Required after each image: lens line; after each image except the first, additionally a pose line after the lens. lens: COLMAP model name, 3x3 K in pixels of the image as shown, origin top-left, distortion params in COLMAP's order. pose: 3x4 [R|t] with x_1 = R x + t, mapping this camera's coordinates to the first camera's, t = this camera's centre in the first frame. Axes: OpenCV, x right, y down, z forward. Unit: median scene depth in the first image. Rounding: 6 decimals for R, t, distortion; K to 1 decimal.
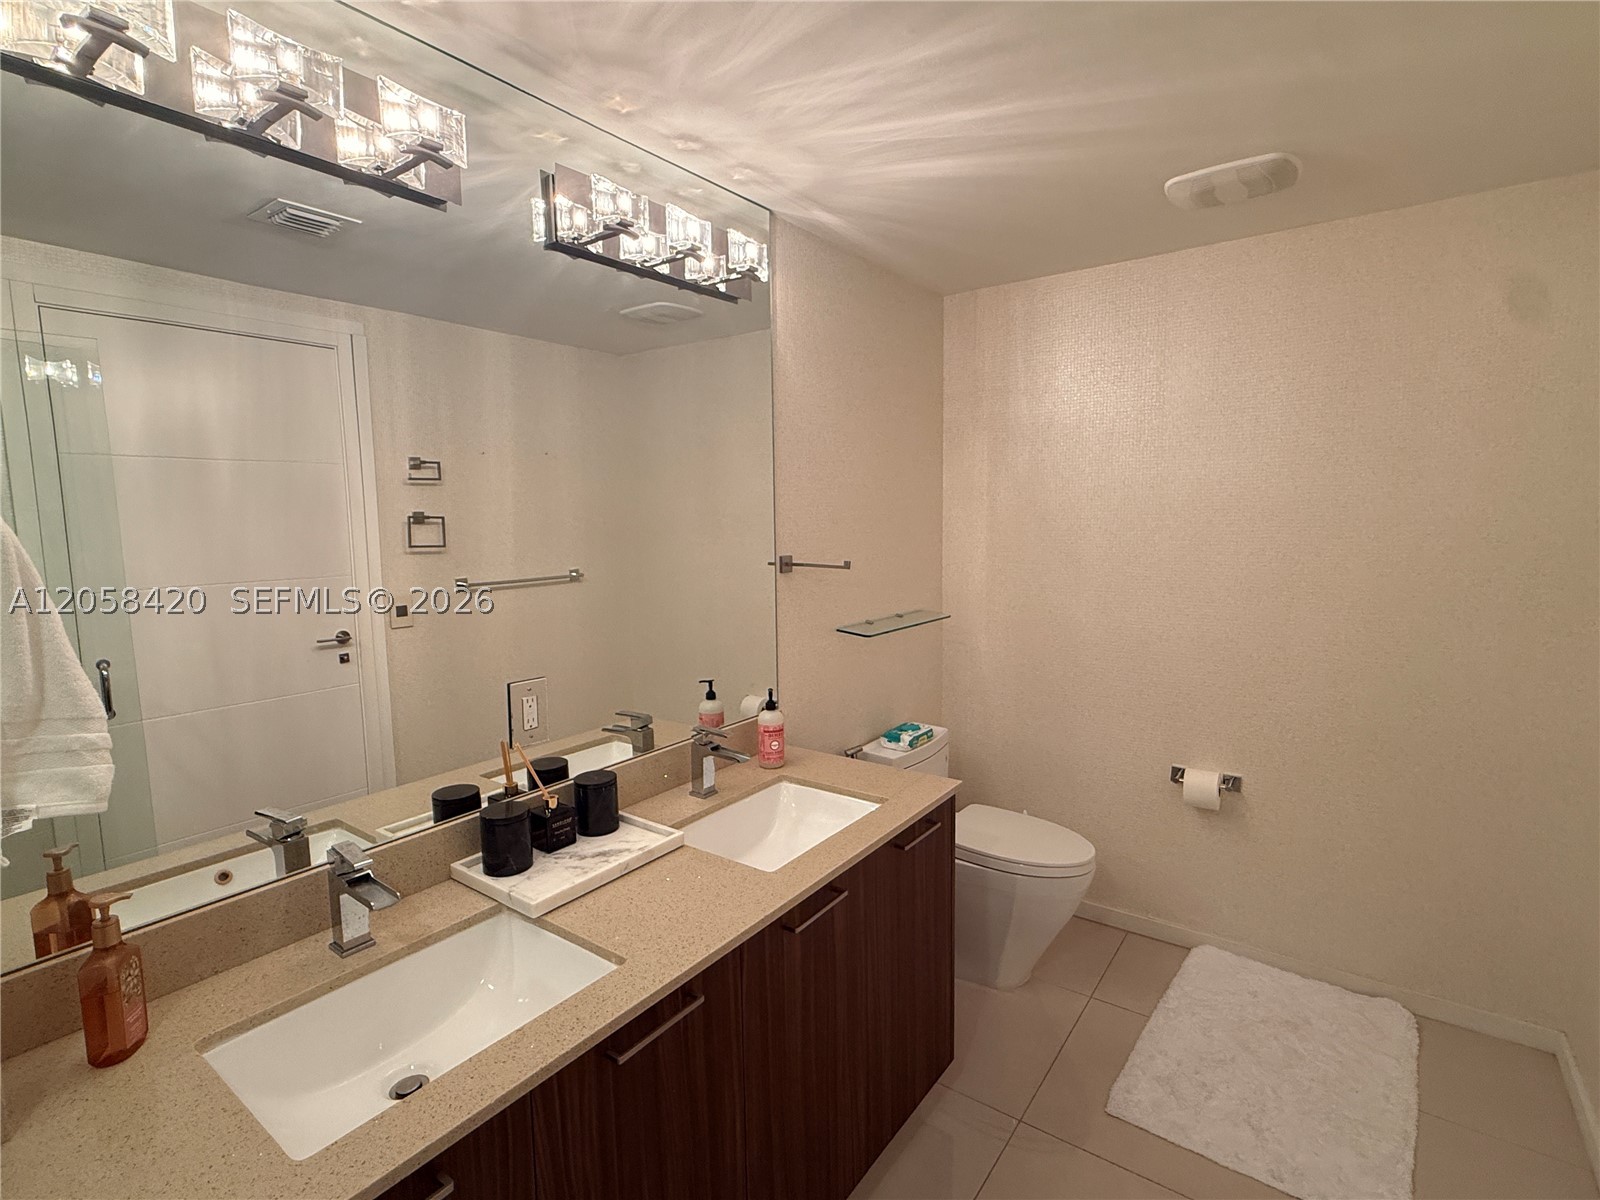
lens RADIAL K [[781.4, 0, 804.2], [0, 781.4, 596.1], [0, 0, 1]] dist [0.001518, -0.001052]
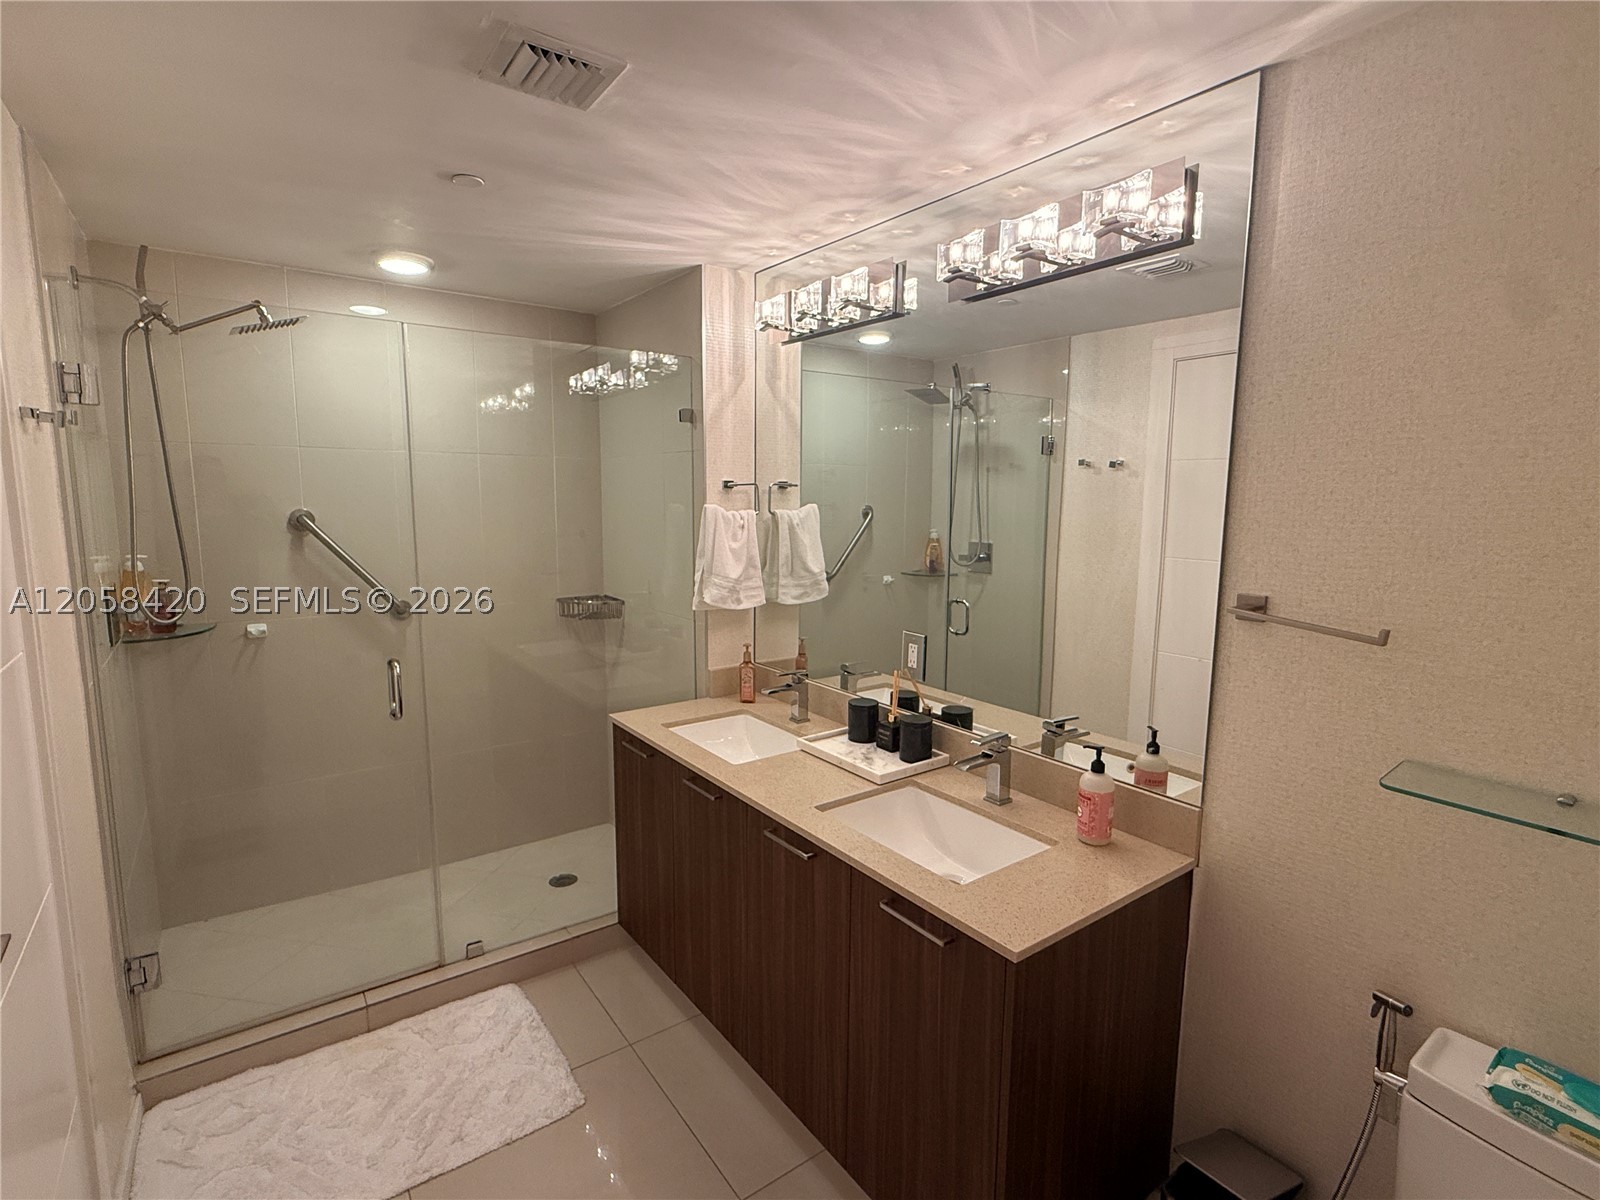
lens RADIAL K [[781.4, 0, 804.2], [0, 781.4, 598.6], [0, 0, 1]] dist [0.001518, -0.001052]
pose [[-0.304535, 0.149141, -0.940753, 1.028900], [-0.094135, 0.978118, 0.185538, -0.197689], [0.947838, 0.145060, -0.283831, 1.209185]]
